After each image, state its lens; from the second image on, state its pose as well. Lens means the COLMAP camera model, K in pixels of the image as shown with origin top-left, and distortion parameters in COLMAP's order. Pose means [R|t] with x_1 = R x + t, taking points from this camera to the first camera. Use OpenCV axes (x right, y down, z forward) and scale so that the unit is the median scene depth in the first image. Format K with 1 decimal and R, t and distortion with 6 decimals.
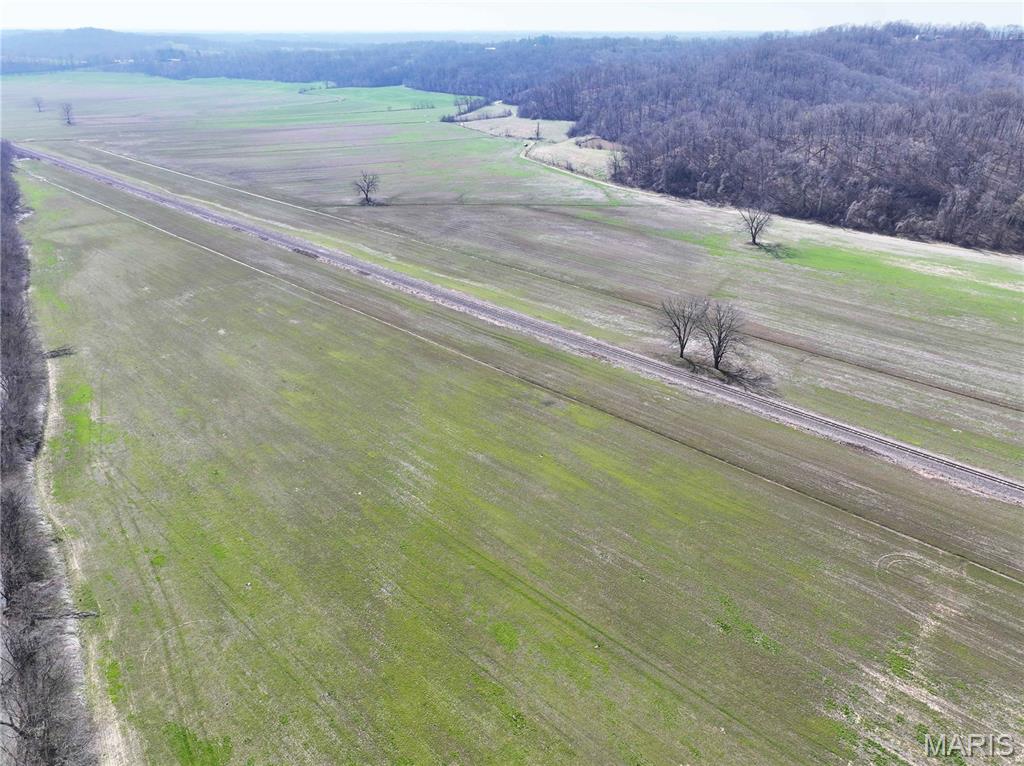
lens RADIAL K [[724.3, 0, 512.0], [0, 724.3, 383.0], [0, 0, 1]] dist [0.010047, 0.007650]
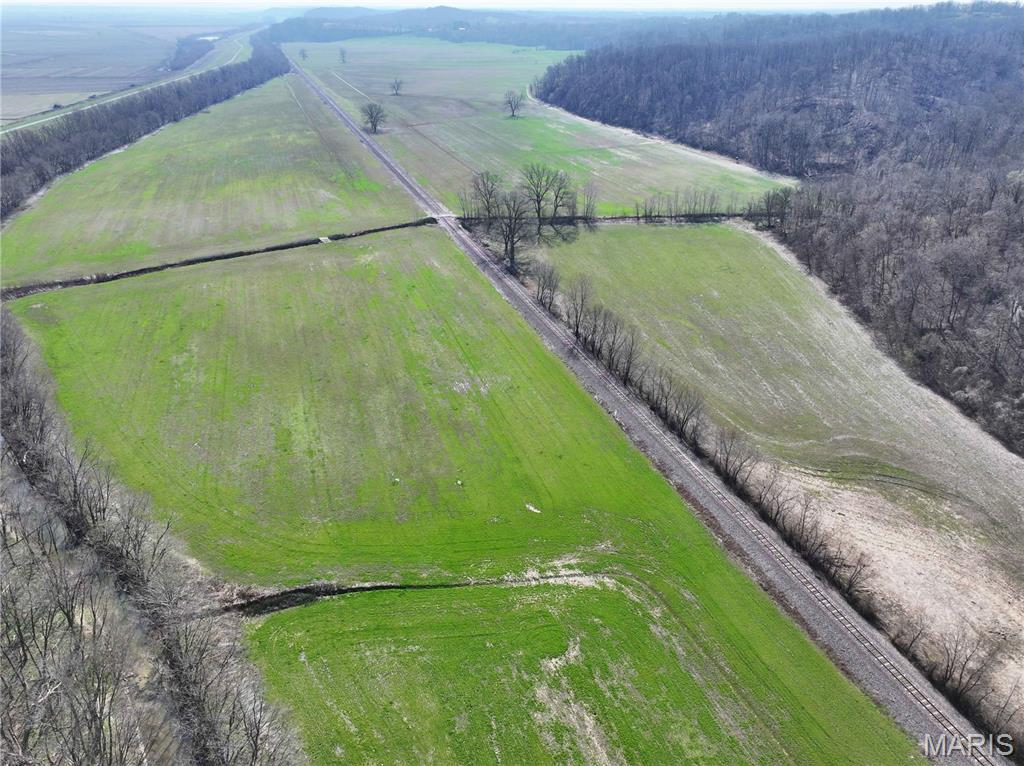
lens RADIAL K [[724.3, 0, 512.0], [0, 724.3, 383.0], [0, 0, 1]] dist [0.010047, 0.007650]
pose [[0.885143, 0.216416, -0.411930, 1.101197], [-0.206308, 0.976018, 0.069462, 0.323793], [0.417084, 0.023501, 0.908564, -0.661487]]
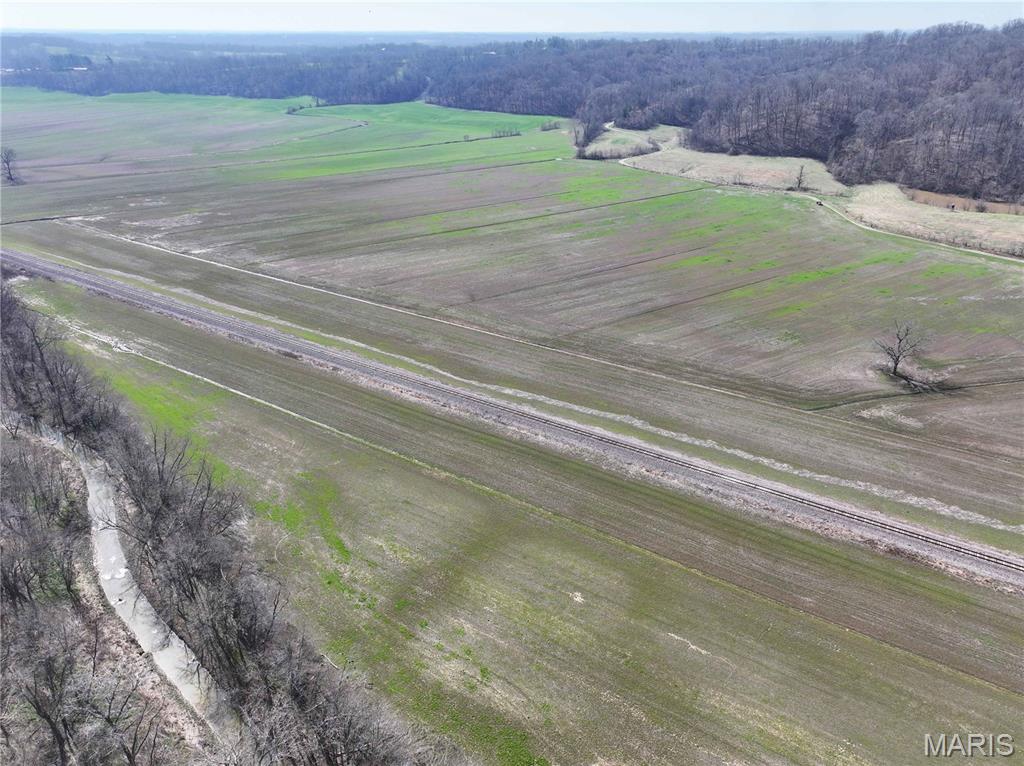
lens RADIAL K [[724.3, 0, 512.0], [0, 724.3, 383.0], [0, 0, 1]] dist [0.010047, 0.007650]
pose [[0.982898, -0.079002, 0.166344, -0.558529], [0.079263, 0.996841, 0.005083, -0.280549], [-0.166221, 0.008189, 0.986055, 0.583384]]
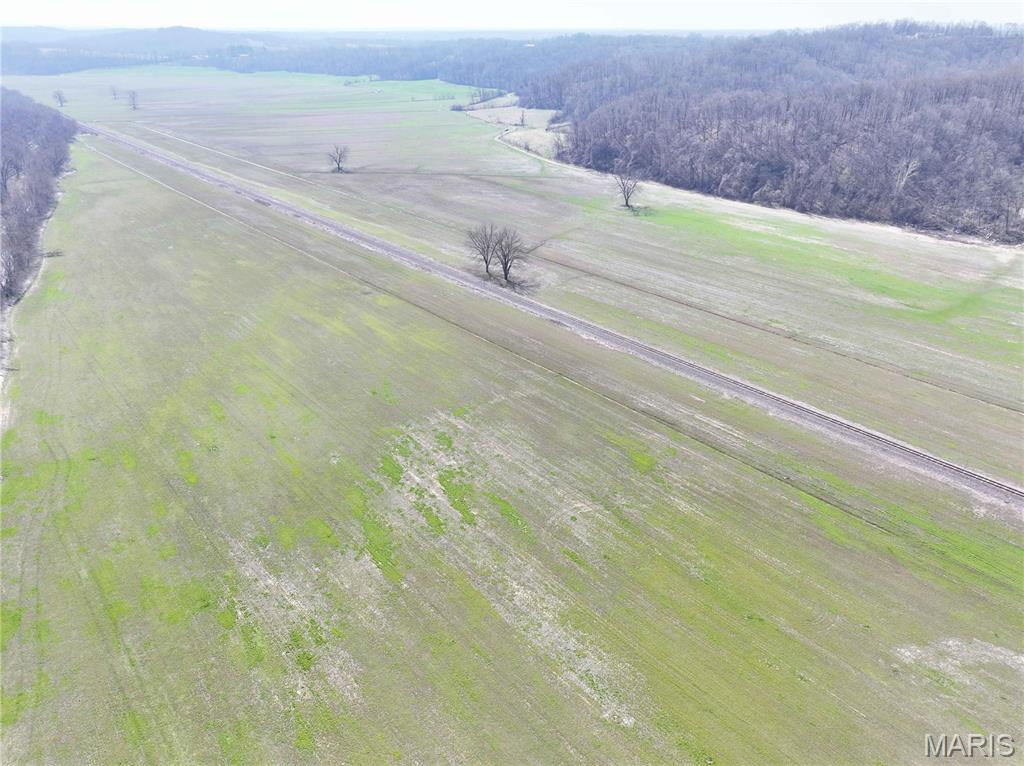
lens RADIAL K [[724.3, 0, 512.0], [0, 724.3, 383.0], [0, 0, 1]] dist [0.010047, 0.007650]
pose [[0.994141, 0.047765, -0.096961, 0.230006], [-0.047542, 0.998859, 0.004606, 0.088111], [0.097071, 0.000031, 0.995277, -0.180658]]
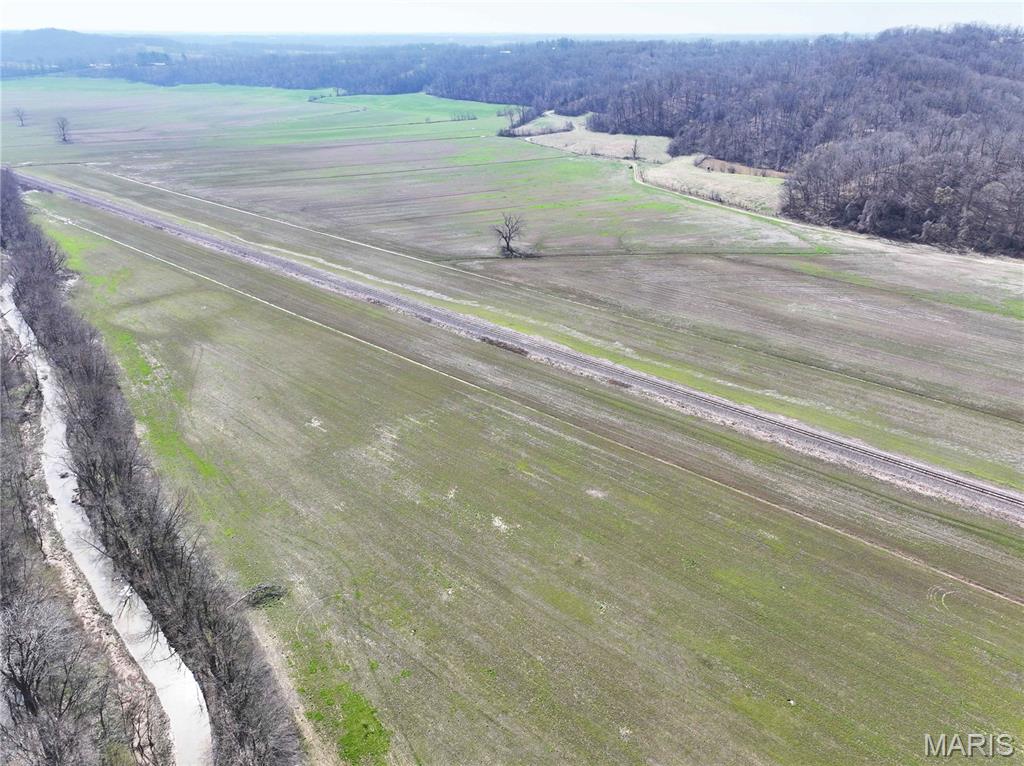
lens RADIAL K [[724.3, 0, 512.0], [0, 724.3, 383.0], [0, 0, 1]] dist [0.010047, 0.007650]
pose [[0.998523, -0.021304, 0.049973, -0.247578], [0.021446, 0.999767, -0.002317, -0.111156], [-0.049912, 0.003385, 0.998748, 0.232184]]
